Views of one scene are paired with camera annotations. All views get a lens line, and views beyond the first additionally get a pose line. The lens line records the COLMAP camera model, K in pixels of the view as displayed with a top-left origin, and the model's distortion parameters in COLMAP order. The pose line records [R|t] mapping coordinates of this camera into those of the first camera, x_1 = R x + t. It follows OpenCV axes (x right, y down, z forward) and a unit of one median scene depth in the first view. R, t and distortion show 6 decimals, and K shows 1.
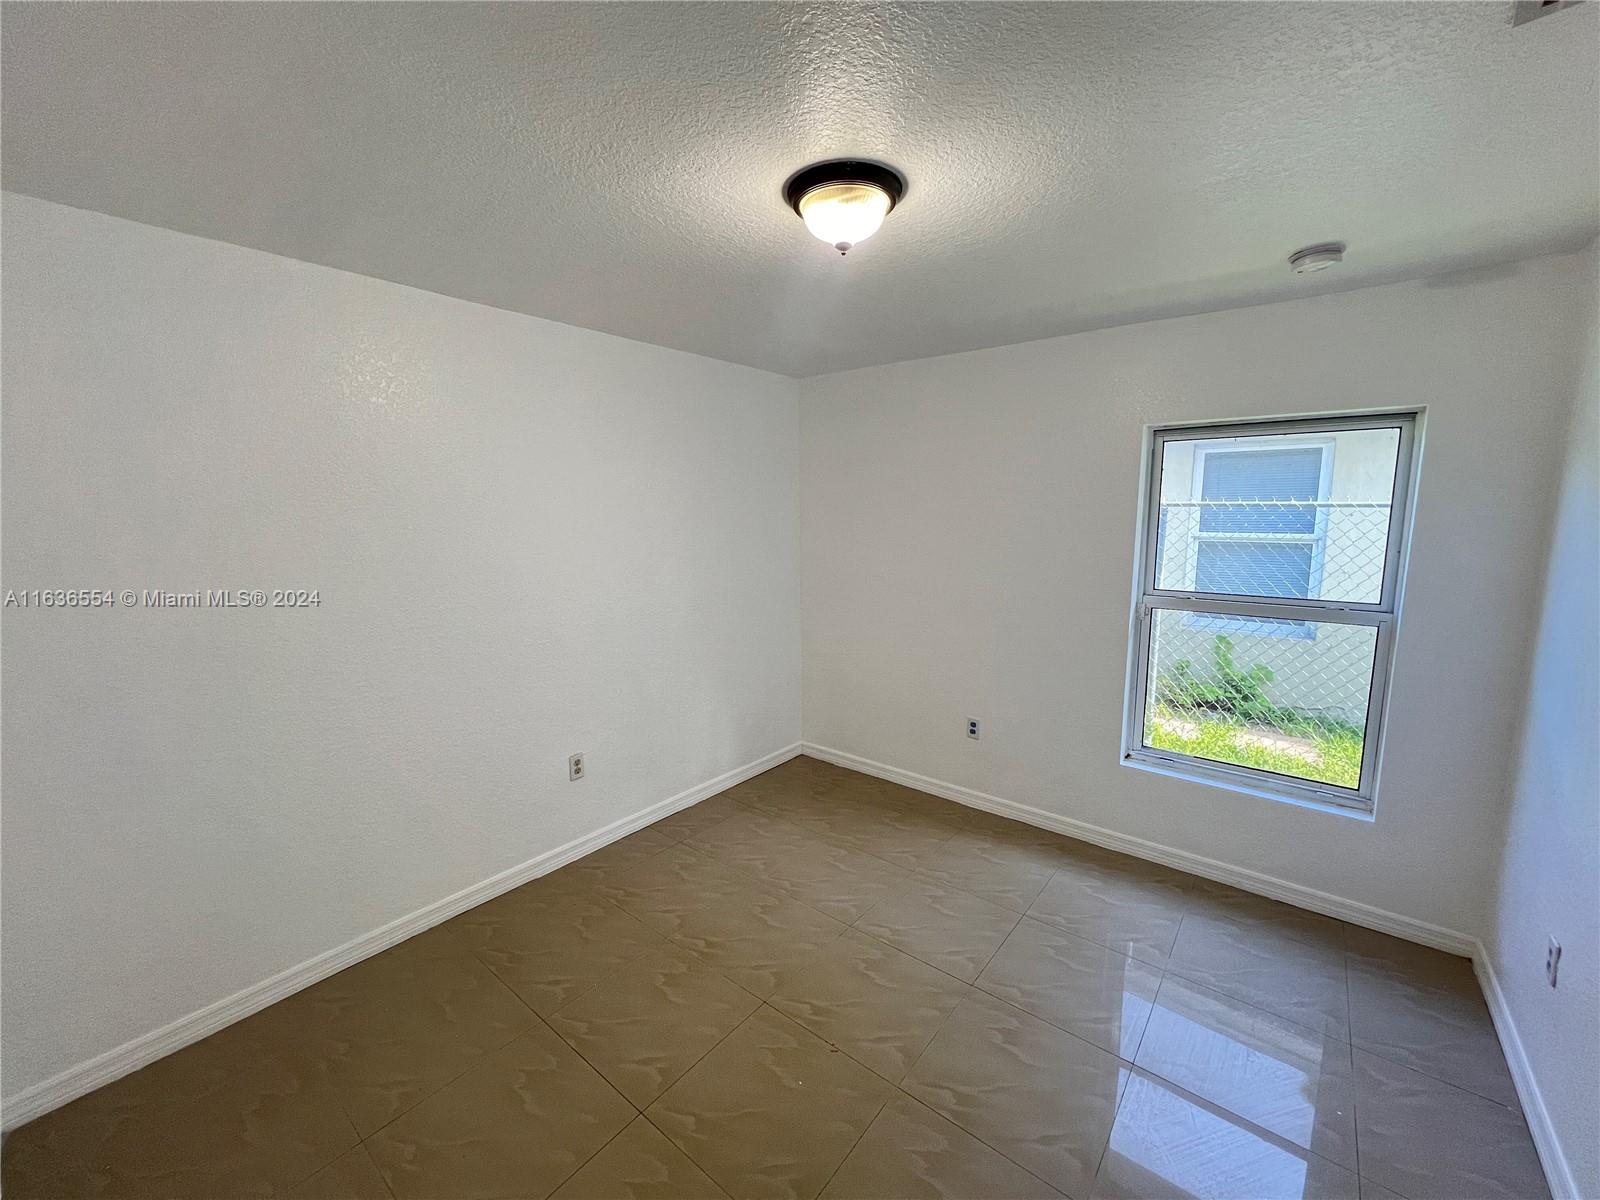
lens RADIAL K [[639.5, 0, 796.3], [0, 639.5, 596.6], [0, 0, 1]] dist [-0.002605, 0.001031]
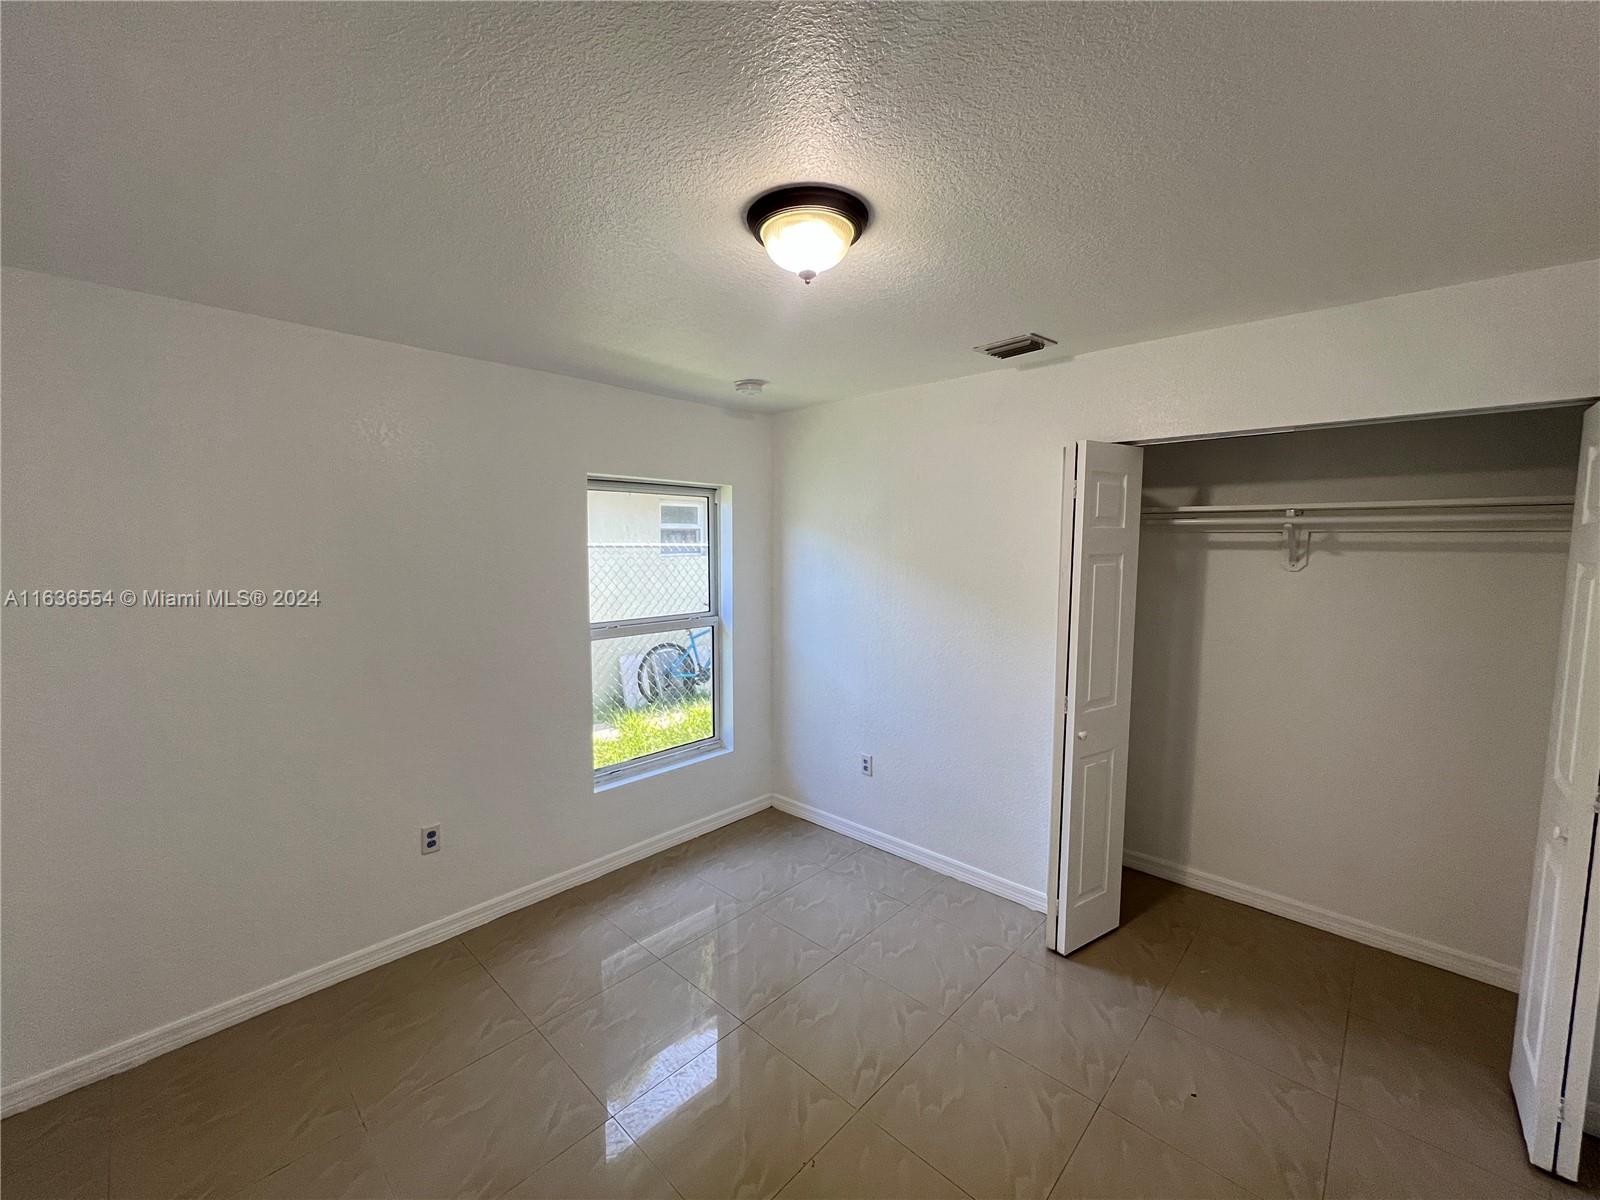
lens RADIAL K [[642.4, 0, 799.5], [0, 642.4, 595.0], [0, 0, 1]] dist [-0.002185, -0.000088]
pose [[0.087916, -0.075788, 0.993241, -0.531236], [0.143247, 0.987700, 0.062686, -0.082985], [-0.985774, 0.136768, 0.097691, 0.577732]]
